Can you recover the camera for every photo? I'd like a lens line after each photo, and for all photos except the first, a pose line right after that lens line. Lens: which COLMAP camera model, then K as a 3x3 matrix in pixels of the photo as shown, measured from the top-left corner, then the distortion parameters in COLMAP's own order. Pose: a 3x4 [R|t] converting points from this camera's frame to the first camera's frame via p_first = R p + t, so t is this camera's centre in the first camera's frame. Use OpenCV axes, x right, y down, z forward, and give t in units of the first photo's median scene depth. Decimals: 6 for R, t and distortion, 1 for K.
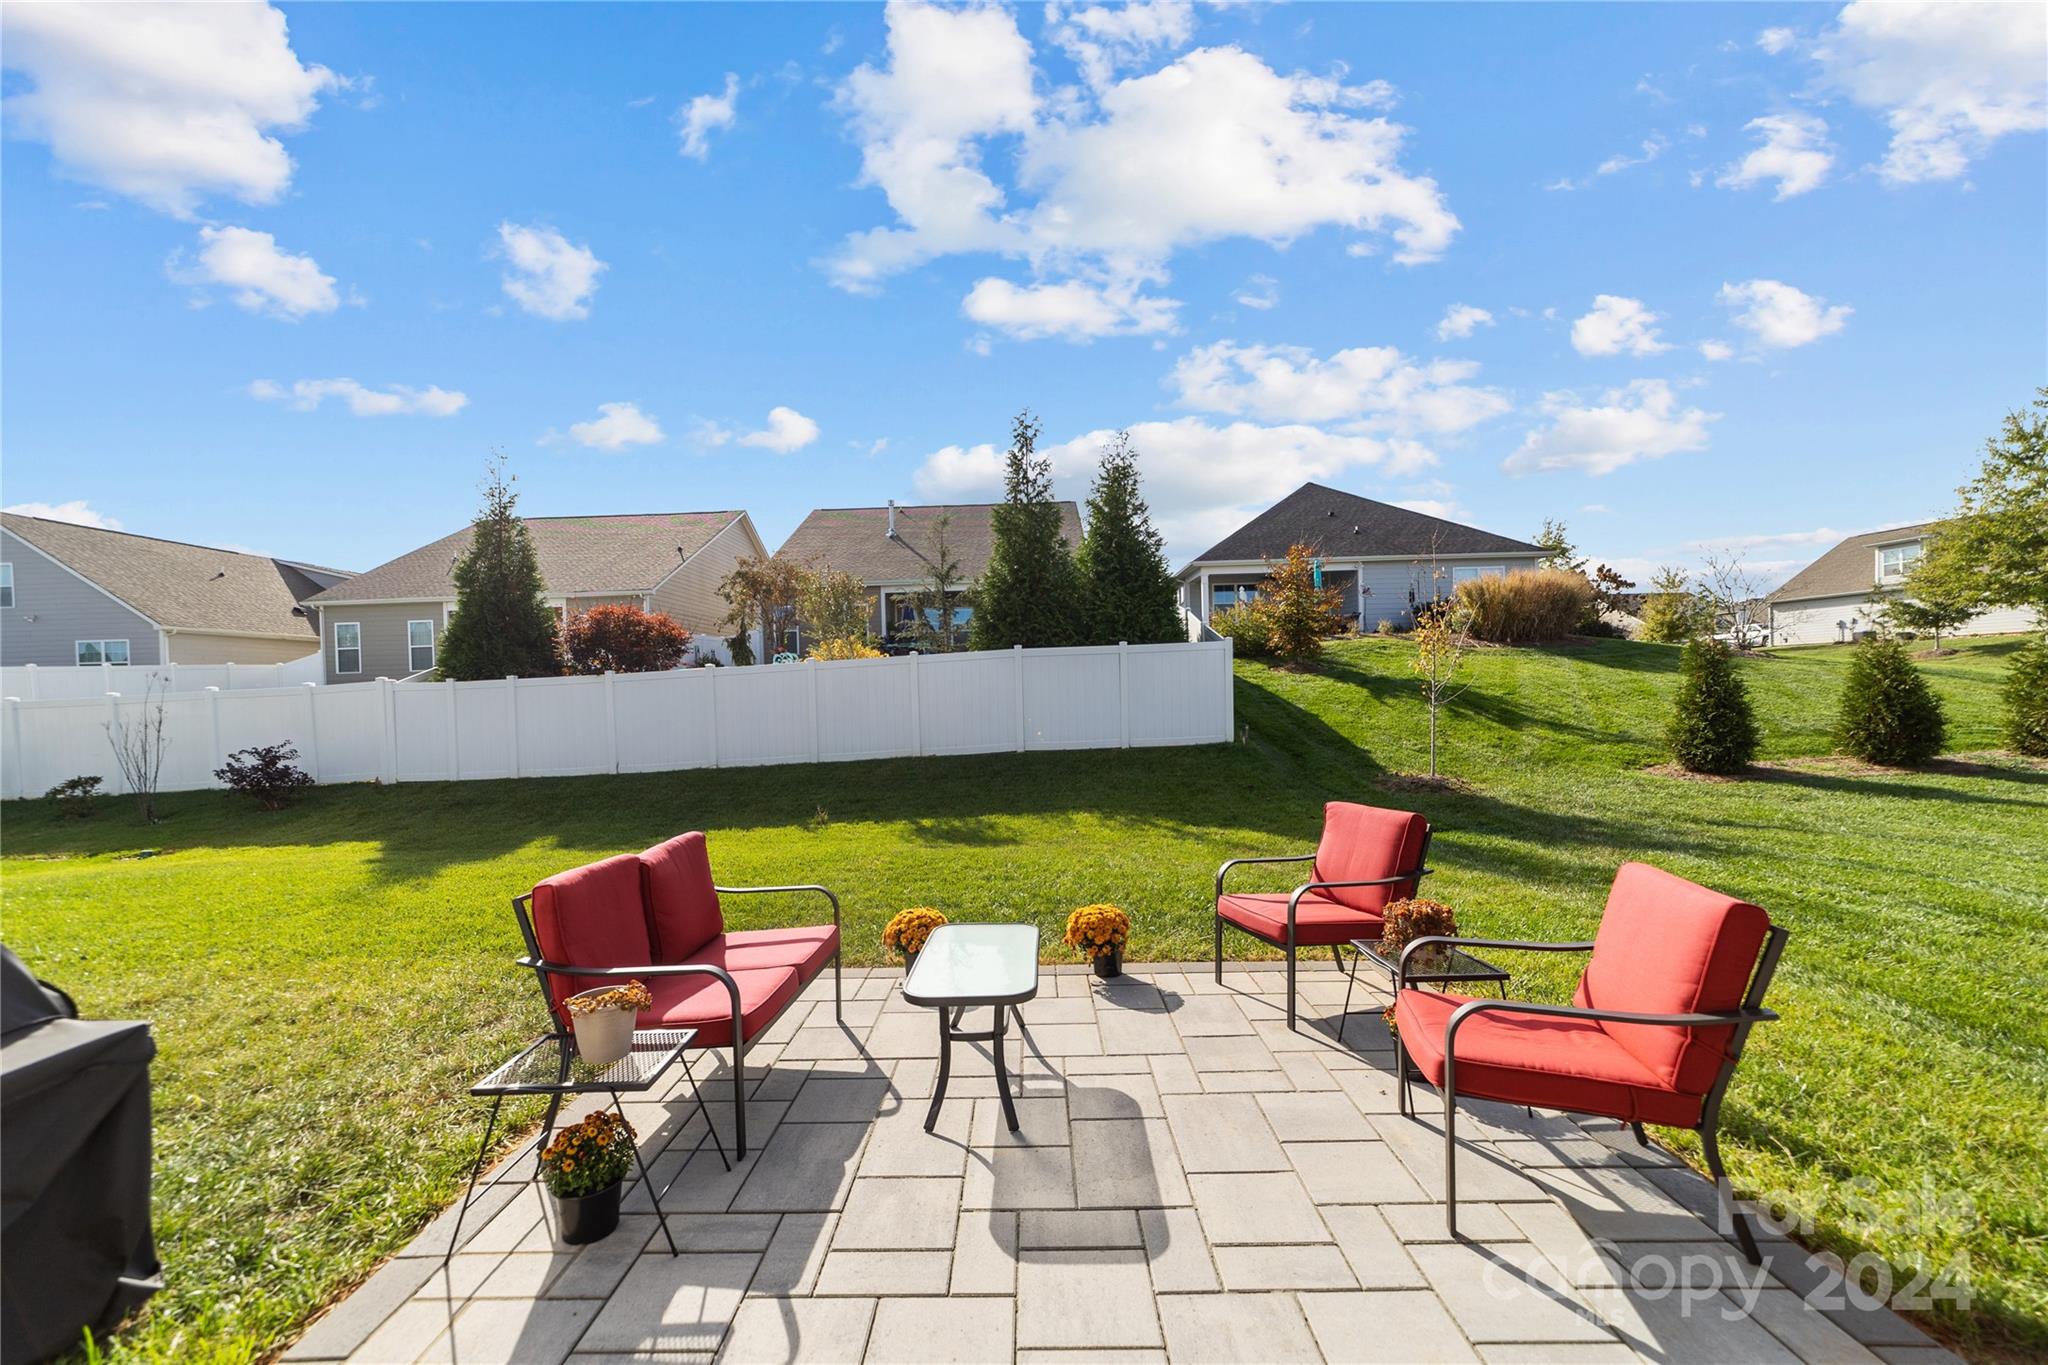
lens RADIAL K [[825.5, 0, 1017.1], [0, 825.5, 701.0], [0, 0, 1]] dist [-0.008594, 0.001332]
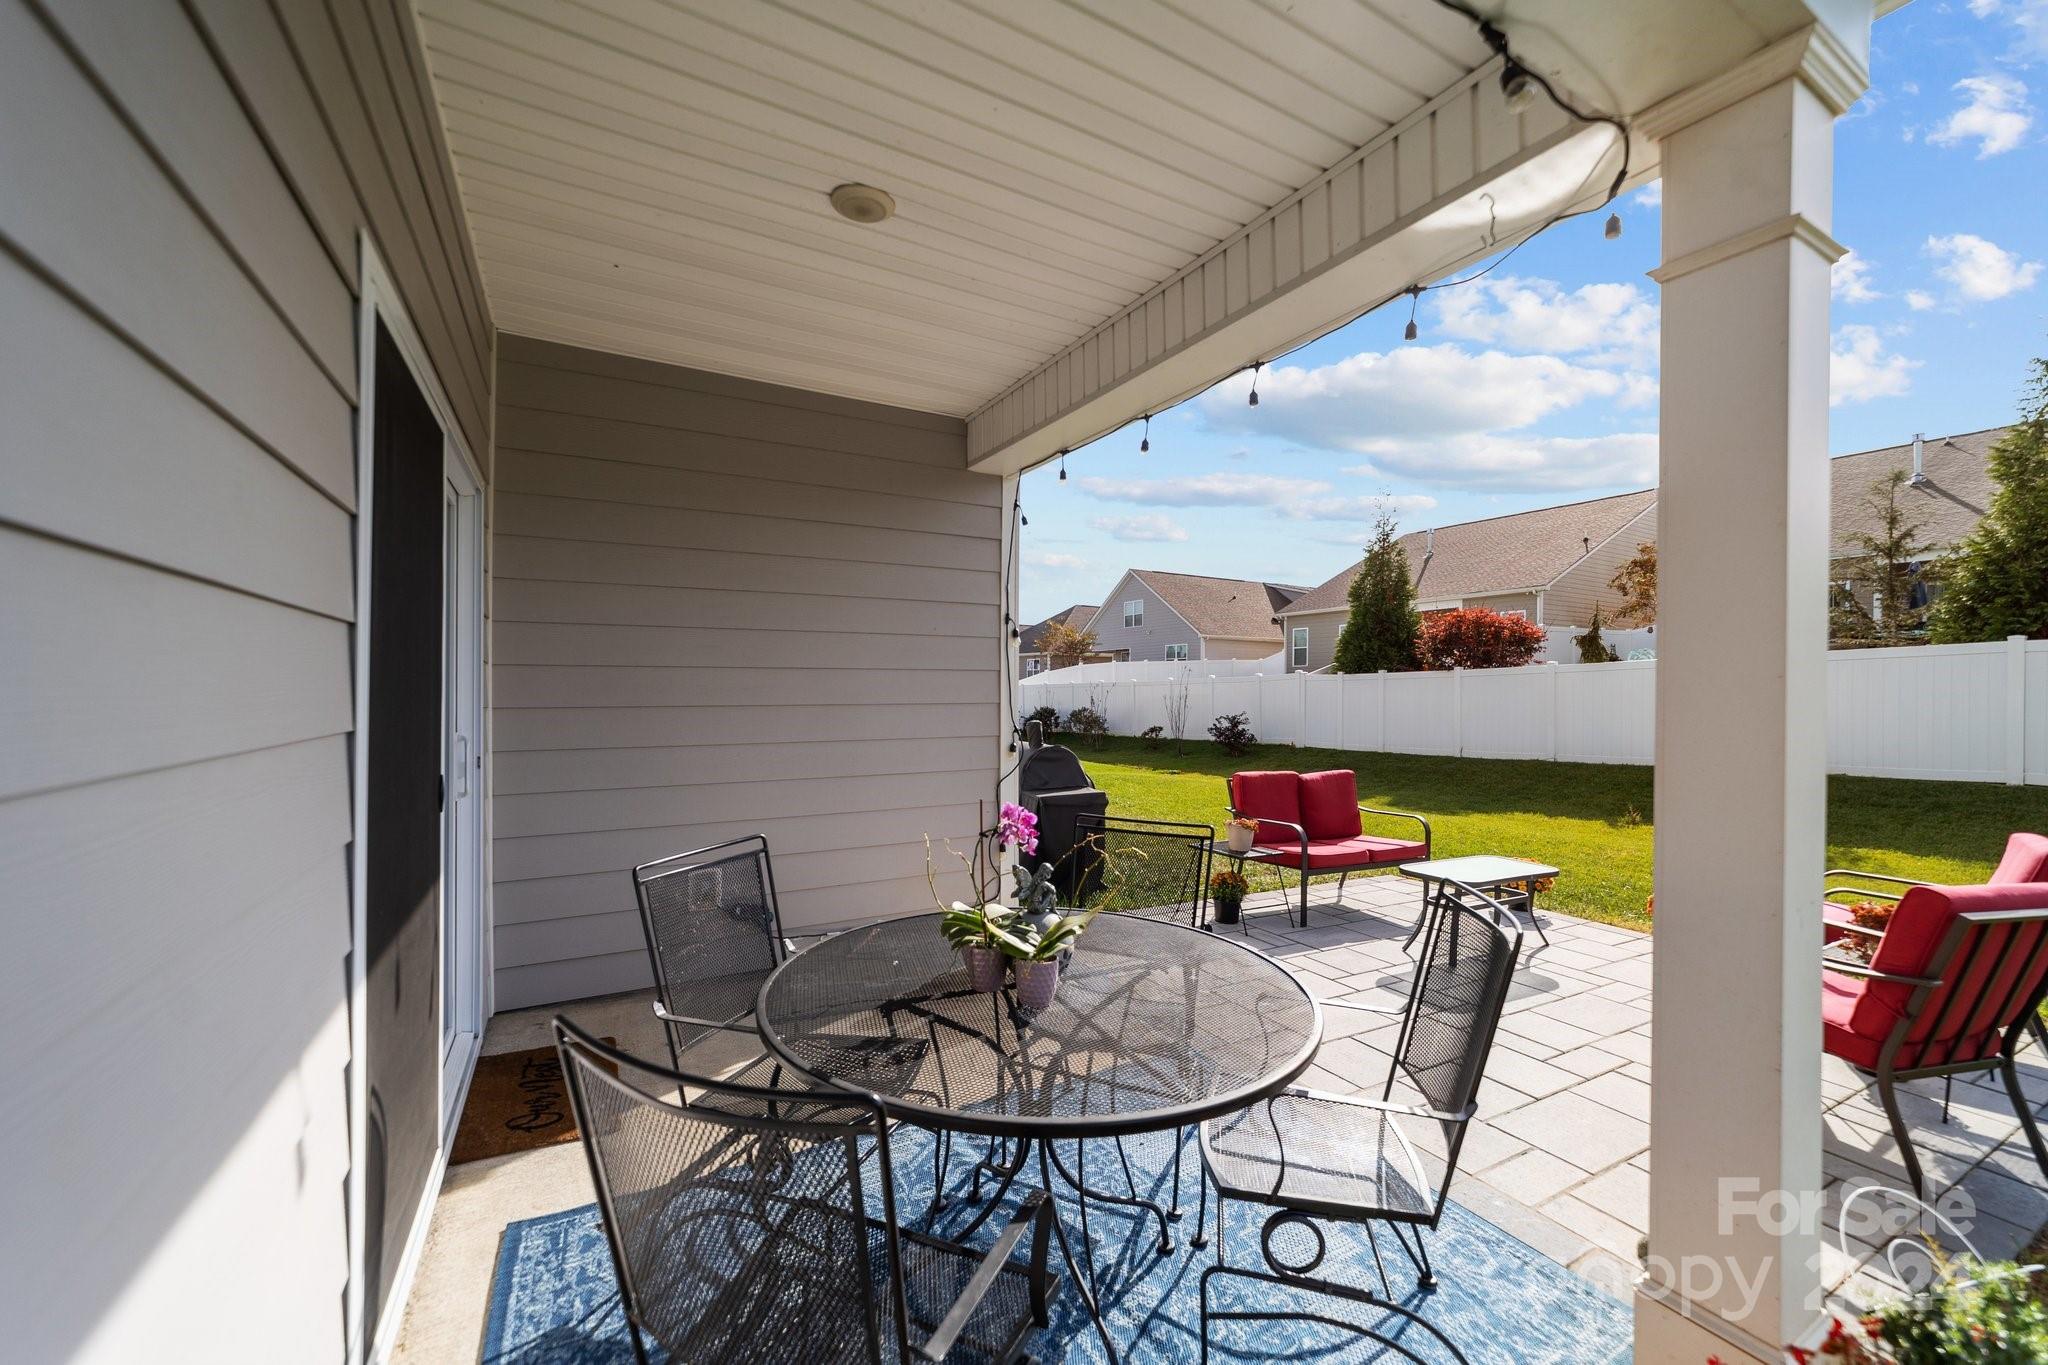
lens RADIAL K [[788.3, 0, 1015.9], [0, 788.3, 689.8], [0, 0, 1]] dist [-0.011009, 0.004440]
pose [[0.498984, 0.031915, -0.866023, 0.154783], [-0.035056, 0.999247, 0.016626, -0.001363], [0.865902, 0.022063, 0.499727, -0.088731]]
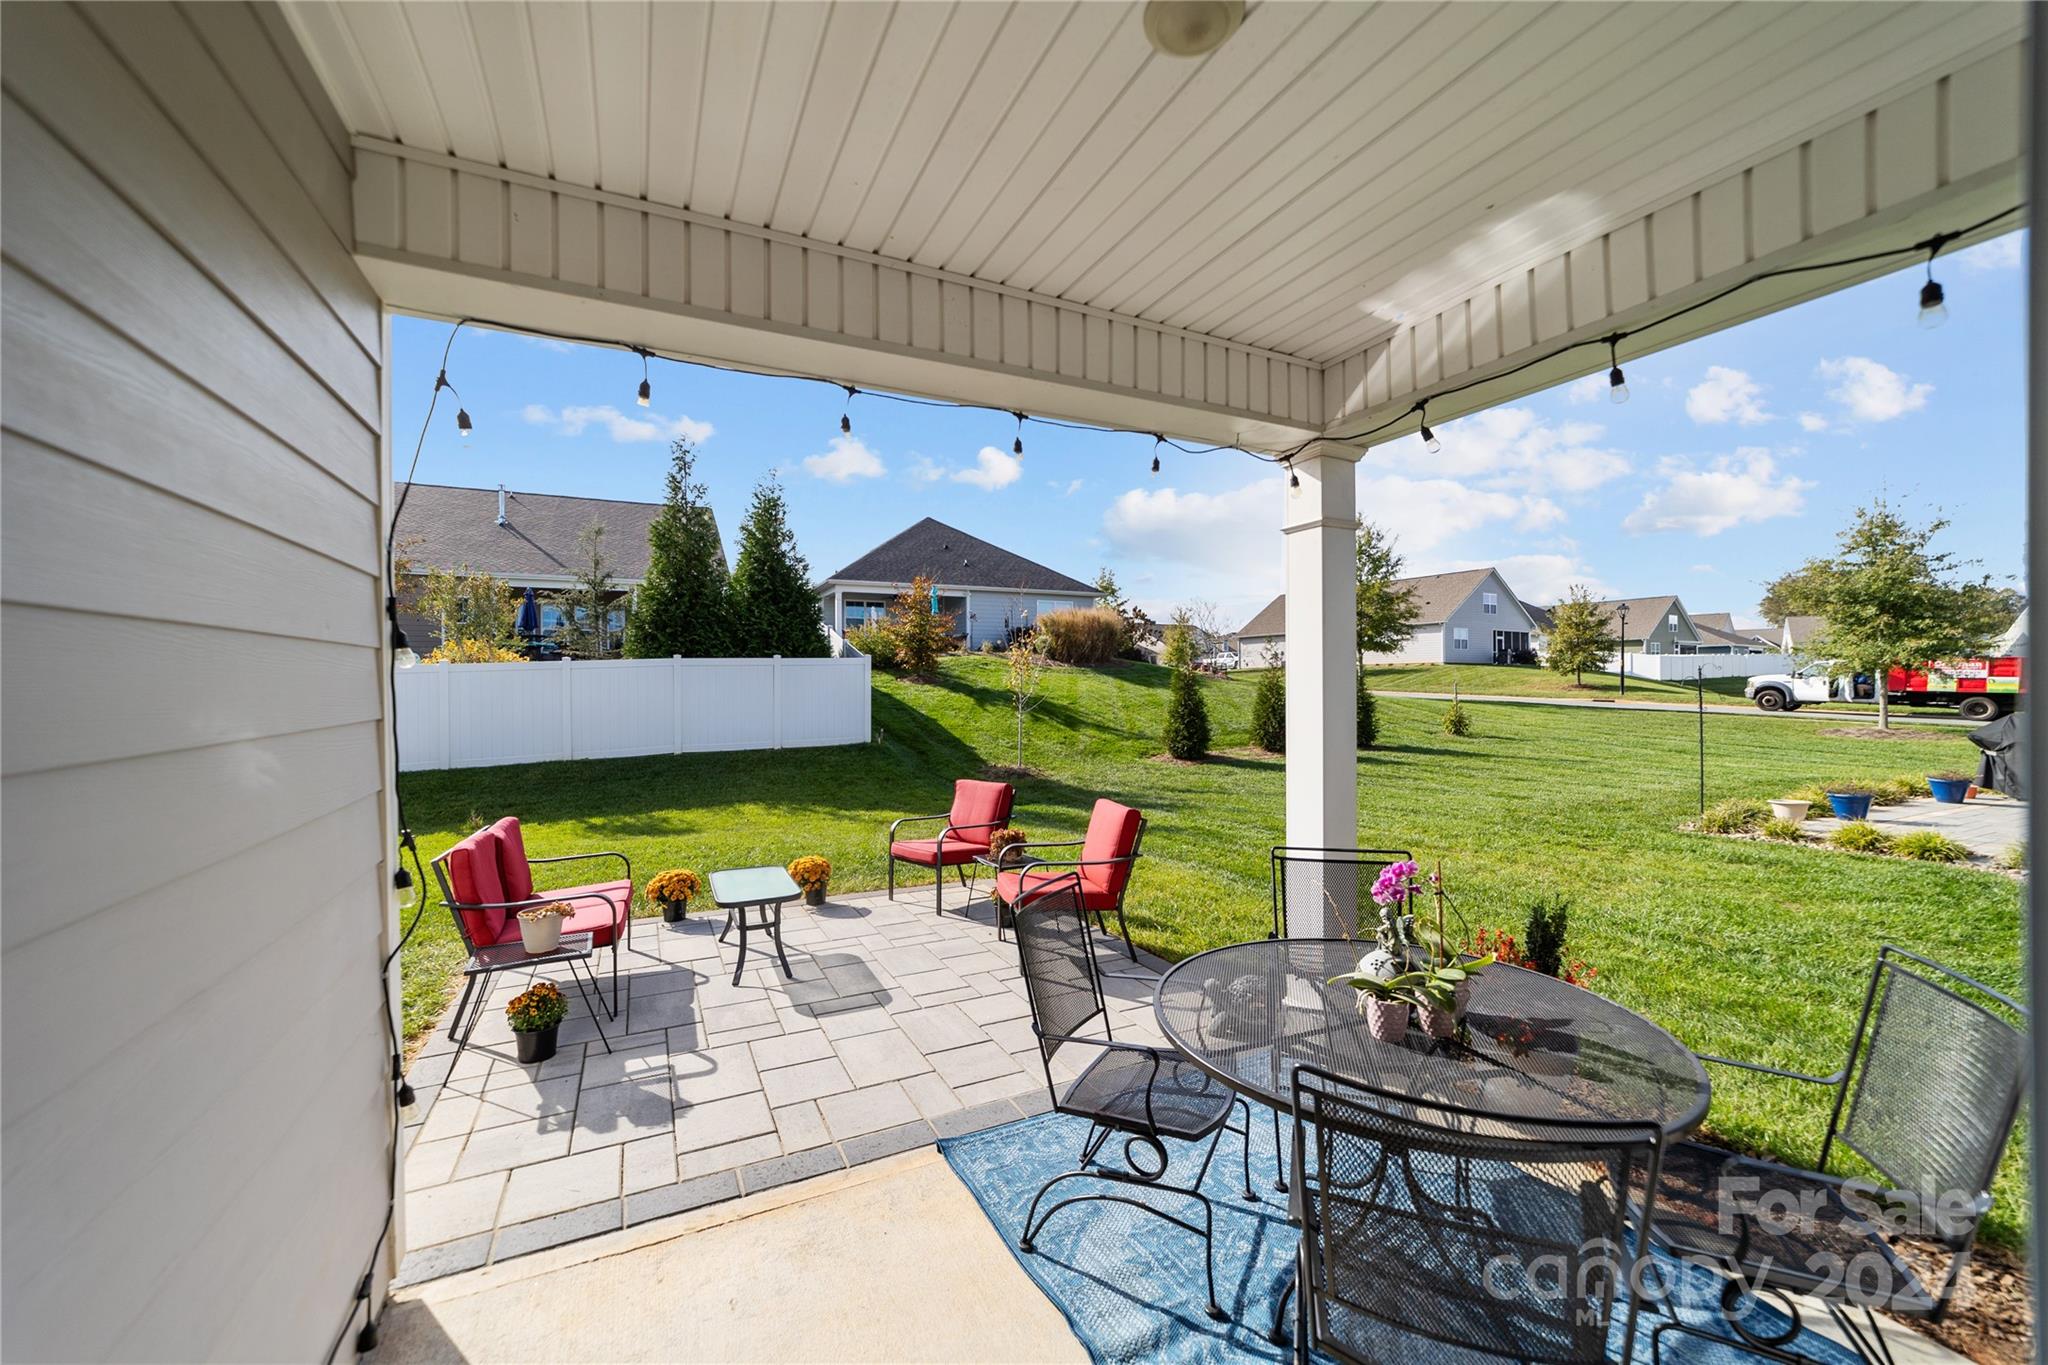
lens RADIAL K [[788.3, 0, 1010.8], [0, 788.3, 684.9], [0, 0, 1]] dist [-0.011009, 0.004440]
pose [[0.898959, 0.019512, 0.437598, -0.055391], [-0.009611, 0.999646, -0.024828, -0.006744], [-0.437927, 0.018114, 0.898828, -0.115076]]
